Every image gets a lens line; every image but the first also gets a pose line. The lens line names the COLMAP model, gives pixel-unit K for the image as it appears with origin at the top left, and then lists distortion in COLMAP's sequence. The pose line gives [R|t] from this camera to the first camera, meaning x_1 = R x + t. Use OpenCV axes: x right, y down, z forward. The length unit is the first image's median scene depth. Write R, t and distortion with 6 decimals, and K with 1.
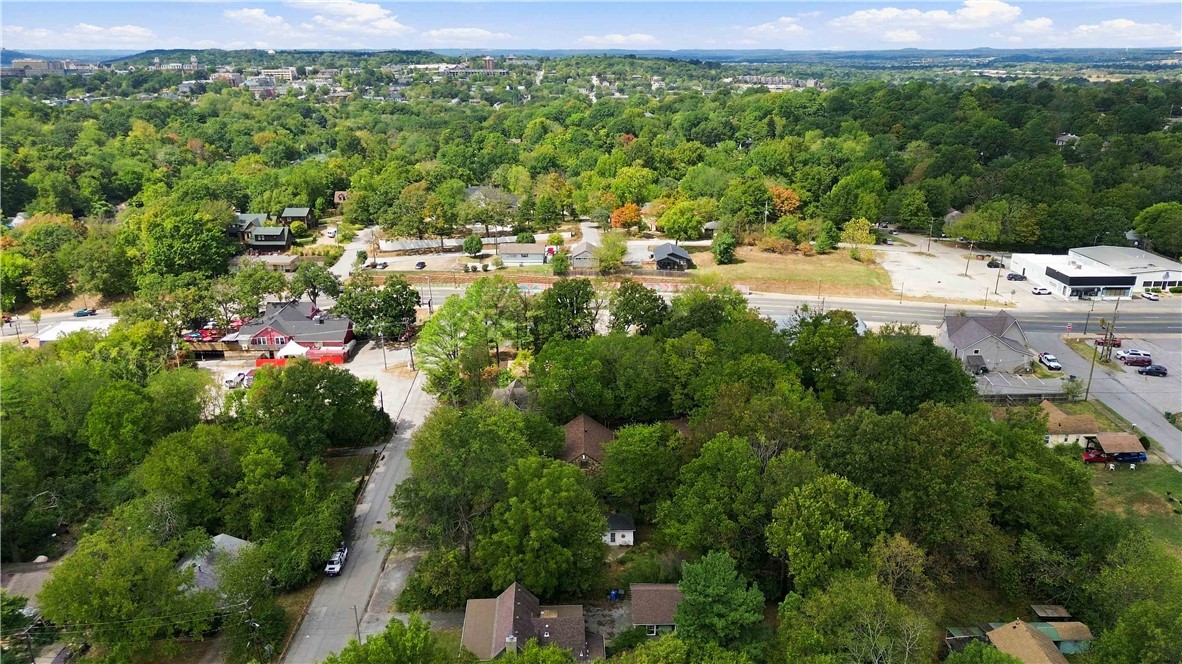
lens RADIAL K [[858.0, 0, 594.2], [0, 858.0, 331.5], [0, 0, 1]] dist [0.133688, -0.104496]
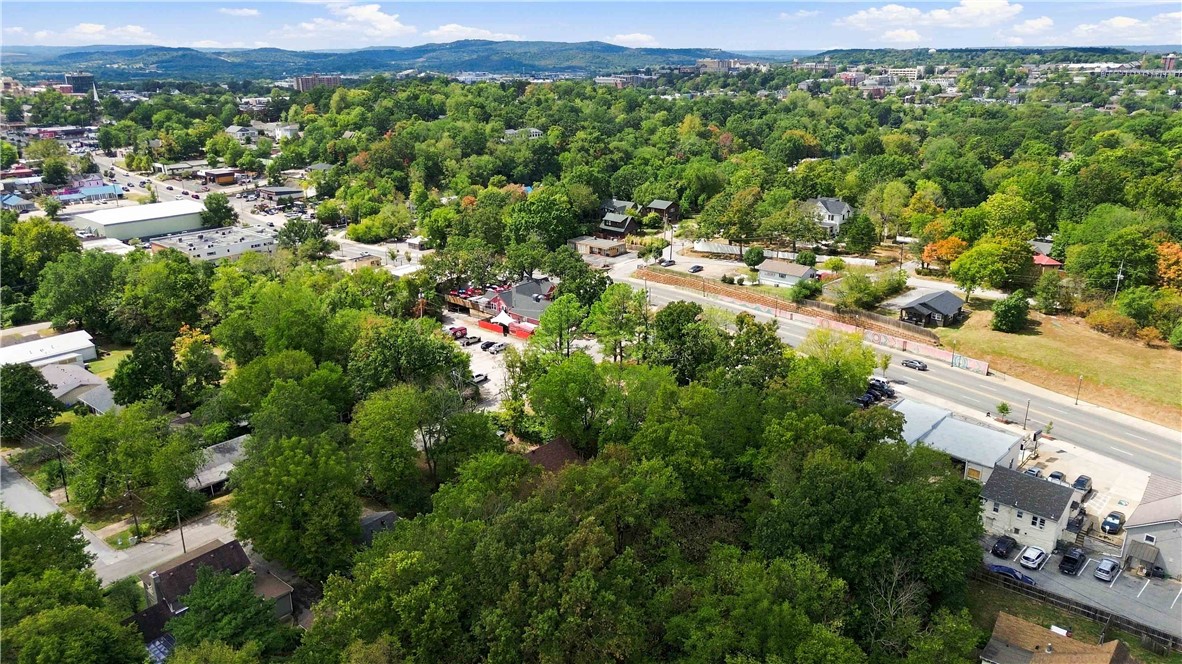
lens RADIAL K [[858.0, 0, 594.2], [0, 858.0, 331.5], [0, 0, 1]] dist [0.133688, -0.104496]
pose [[0.771208, 0.214994, -0.599180, 0.352244], [-0.214274, 0.973990, 0.073687, -0.059997], [0.599437, 0.071561, 0.797216, 0.166323]]
